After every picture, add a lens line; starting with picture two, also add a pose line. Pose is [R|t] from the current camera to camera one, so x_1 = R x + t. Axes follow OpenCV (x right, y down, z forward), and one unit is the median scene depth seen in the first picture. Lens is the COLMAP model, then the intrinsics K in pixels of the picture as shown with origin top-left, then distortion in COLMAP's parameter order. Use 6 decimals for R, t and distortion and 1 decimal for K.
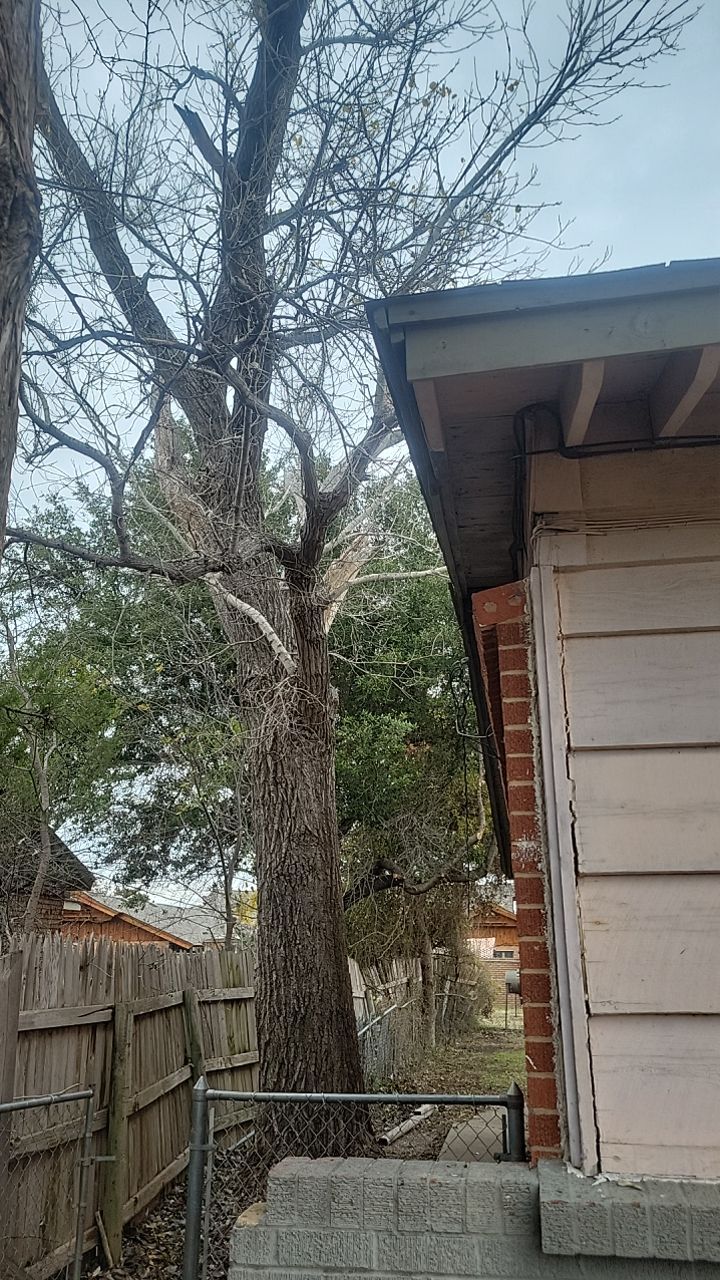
lens RADIAL K [[964.2, 0, 346.3], [0, 964.2, 624.2], [0, 0, 1]] dist [0.052766, -0.040379]
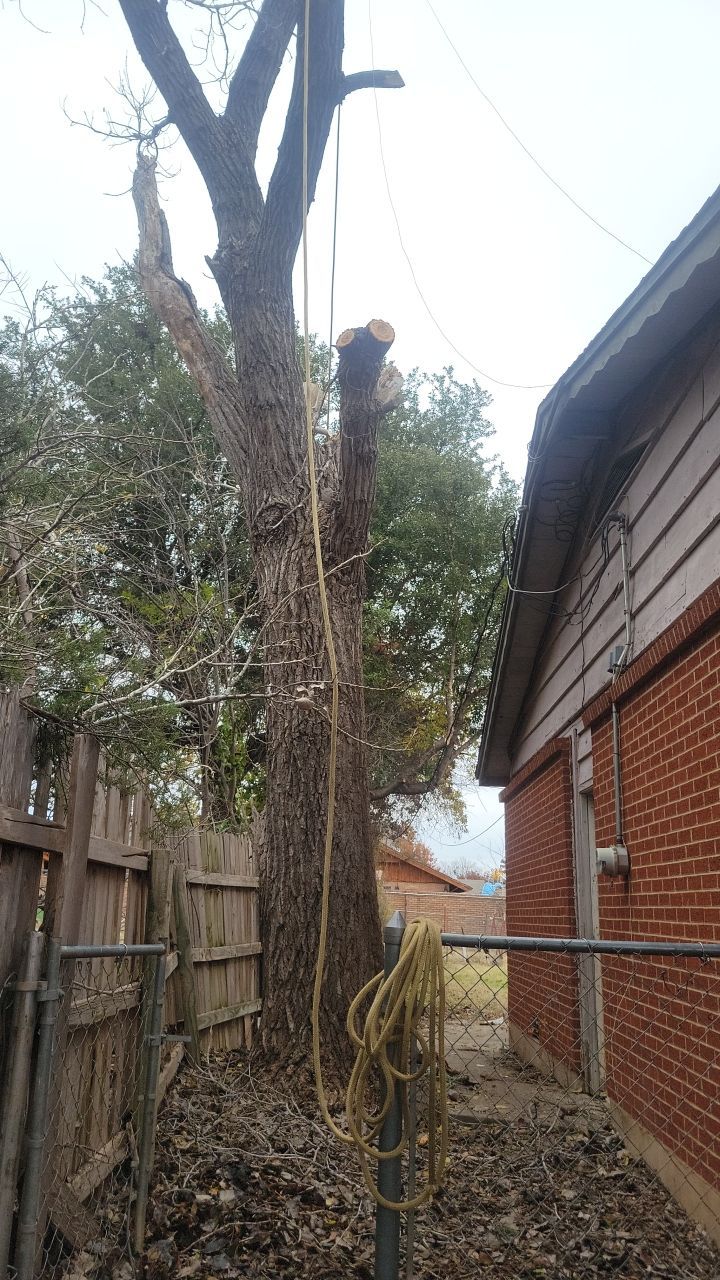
lens RADIAL K [[964.2, 0, 348.2], [0, 964.2, 636.2], [0, 0, 1]] dist [0.052766, -0.040379]
pose [[0.988345, 0.076610, 0.131549, -0.142104], [-0.085213, 0.994490, 0.061058, 0.118337], [-0.126146, -0.071556, 0.989428, 0.176681]]
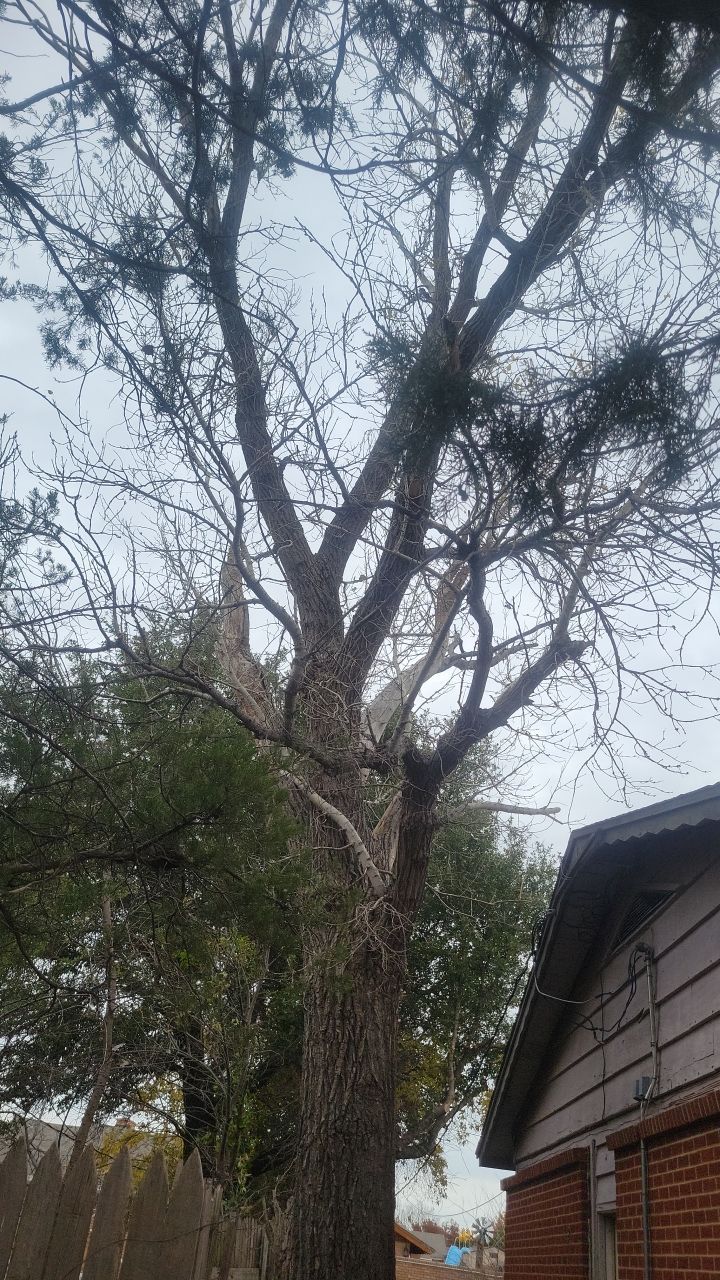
lens RADIAL K [[964.2, 0, 365.1], [0, 964.2, 635.3], [0, 0, 1]] dist [0.052766, -0.040379]
pose [[0.968953, 0.213640, 0.124452, -0.241622], [-0.181398, 0.956300, -0.229314, 0.031066], [-0.168004, 0.199619, 0.965364, 0.072422]]
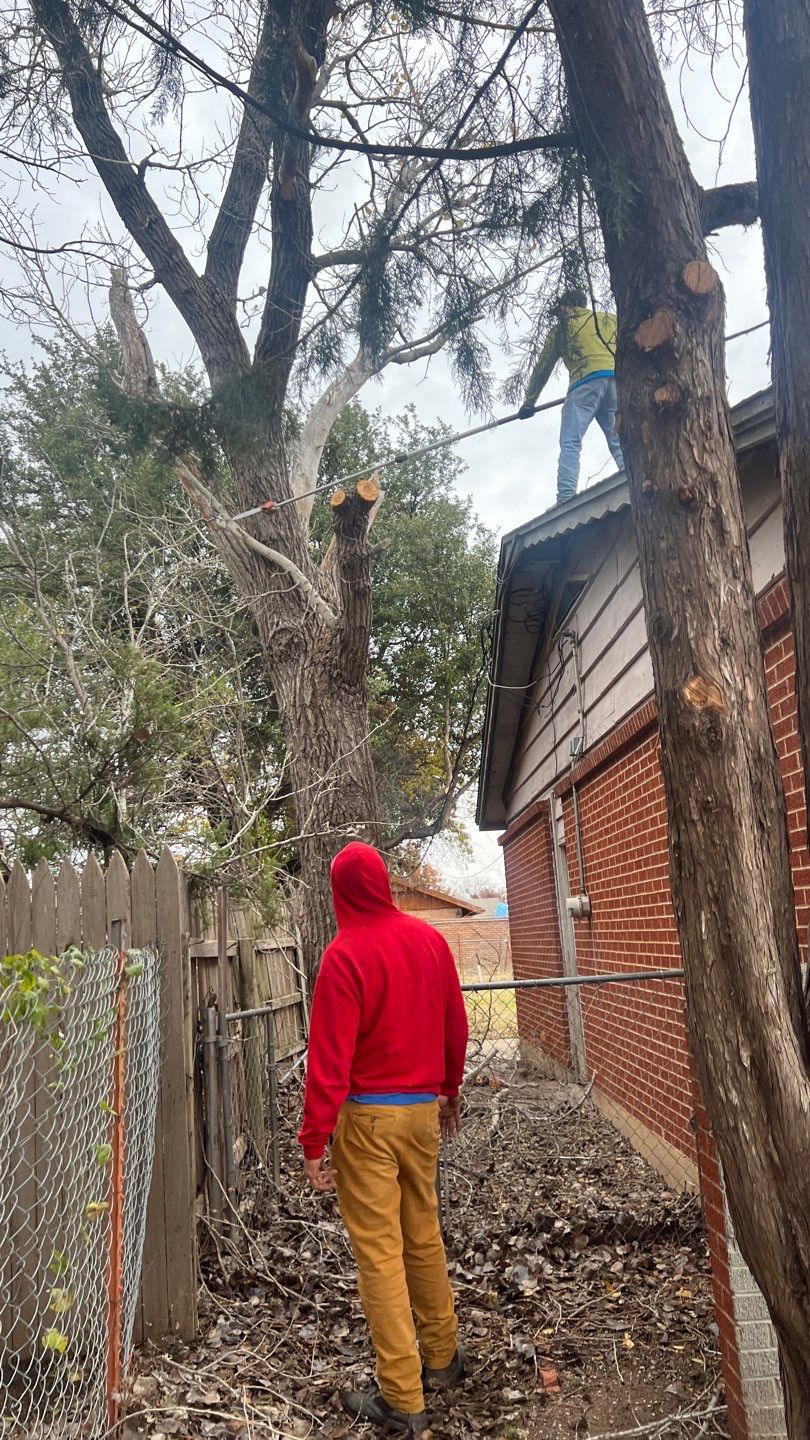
lens RADIAL K [[1080.2, 0, 425.4], [0, 1080.2, 743.9], [0, 0, 1]] dist [0.070614, -0.070814]
pose [[0.975649, -0.019514, 0.218468, -0.210091], [-0.014853, 0.987871, 0.154567, -0.000559], [-0.218834, -0.154048, 0.963525, -0.094181]]
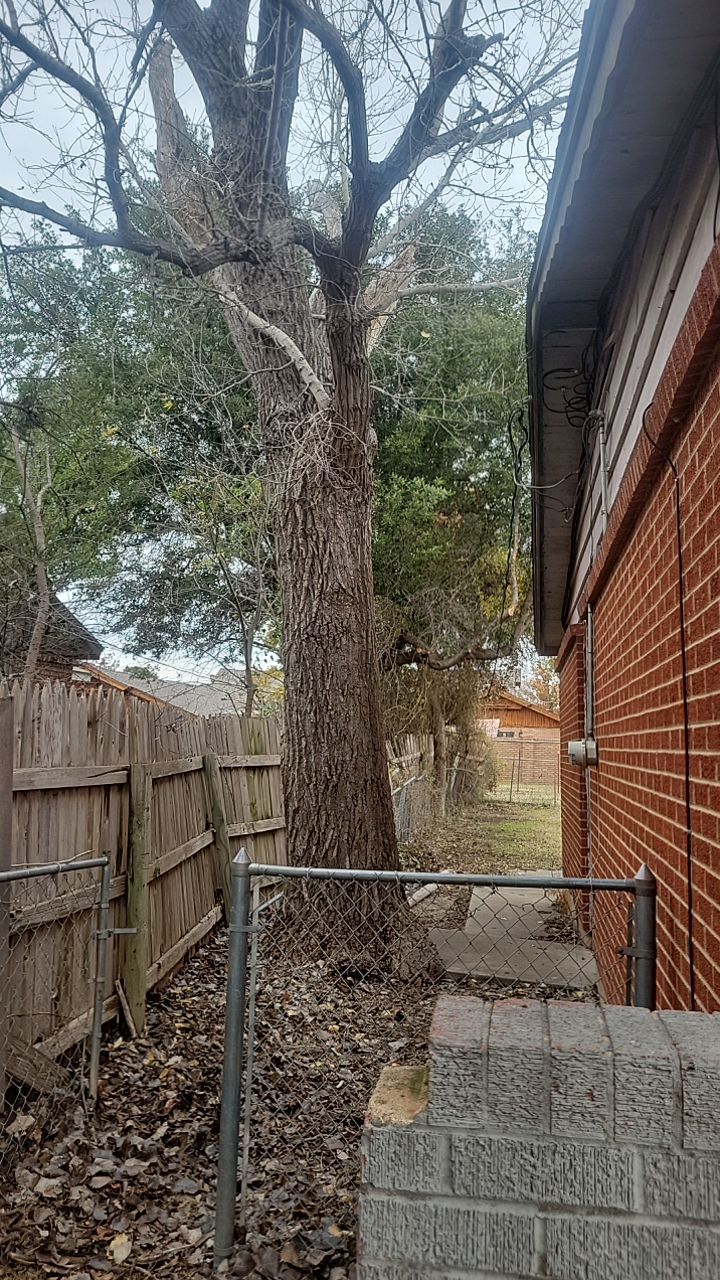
lens RADIAL K [[964.2, 0, 353.2], [0, 964.2, 624.8], [0, 0, 1]] dist [0.052766, -0.040379]
pose [[0.999746, 0.021996, 0.005002, -0.032672], [-0.022557, 0.976514, 0.214271, 0.056152], [-0.000171, -0.214329, 0.976761, 0.130851]]
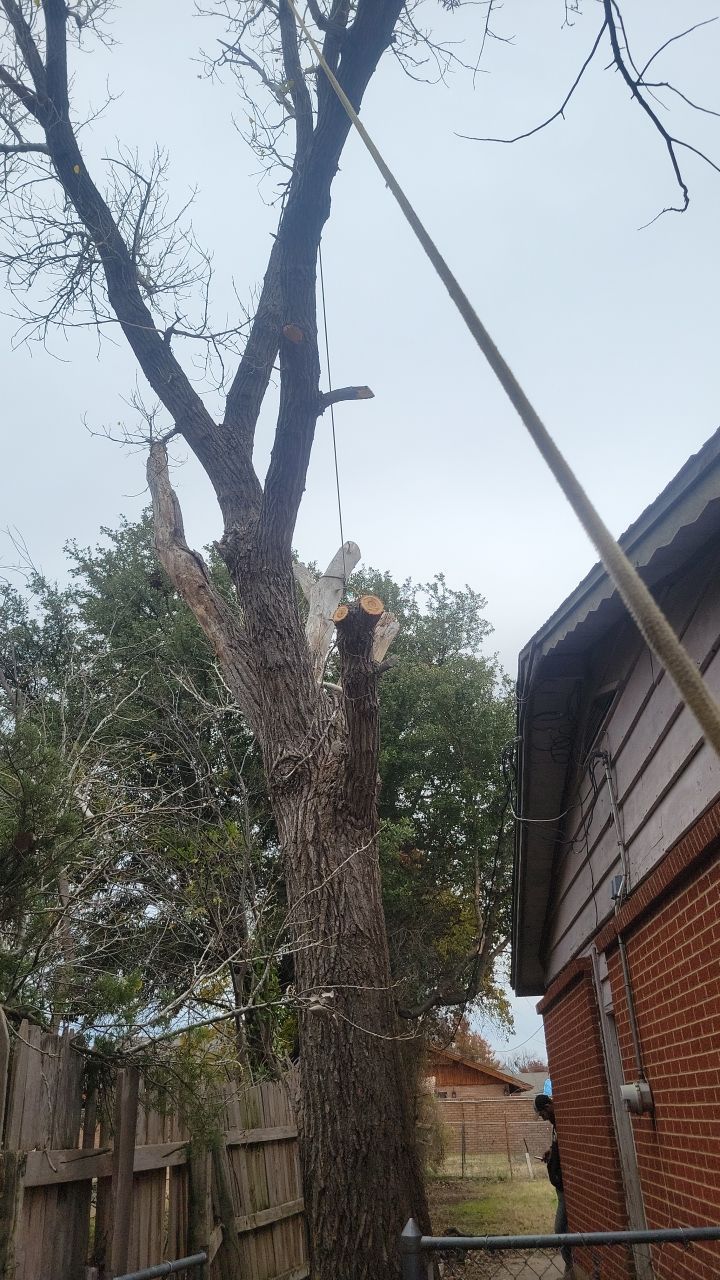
lens RADIAL K [[964.2, 0, 367.6], [0, 964.2, 631.2], [0, 0, 1]] dist [0.052766, -0.040379]
pose [[0.992892, 0.015159, 0.118053, -0.138870], [-0.000247, 0.992116, -0.125319, 0.053957], [-0.119022, 0.124399, 0.985068, 0.100648]]
